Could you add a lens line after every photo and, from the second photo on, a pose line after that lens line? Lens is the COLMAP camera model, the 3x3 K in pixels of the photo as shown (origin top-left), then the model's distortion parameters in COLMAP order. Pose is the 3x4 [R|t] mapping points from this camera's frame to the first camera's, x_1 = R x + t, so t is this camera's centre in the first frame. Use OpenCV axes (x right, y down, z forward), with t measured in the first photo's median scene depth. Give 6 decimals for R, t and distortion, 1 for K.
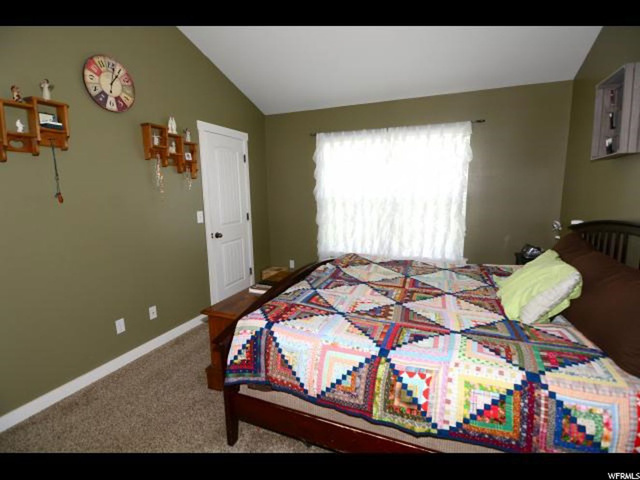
lens RADIAL K [[311.3, 0, 318.4], [0, 311.3, 241.3], [0, 0, 1]] dist [-0.017414, -0.000206]
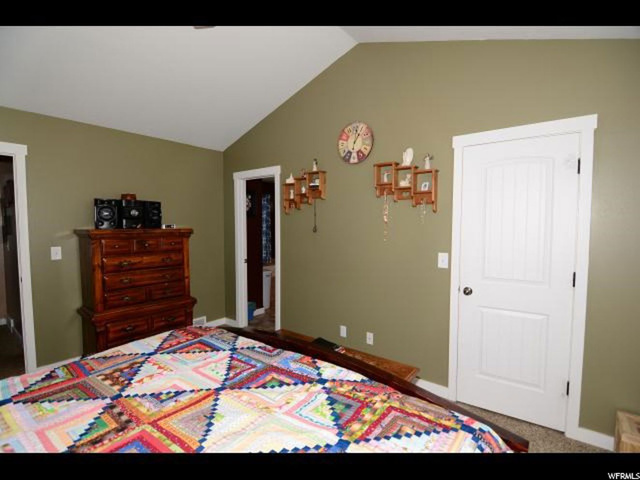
lens RADIAL K [[311.3, 0, 318.4], [0, 311.3, 241.3], [0, 0, 1]] dist [-0.017414, -0.000206]
pose [[-0.278817, 0.064525, -0.958174, 0.620811], [-0.154521, 0.981726, 0.111075, -0.226989], [0.947831, 0.179027, -0.263751, 1.255131]]
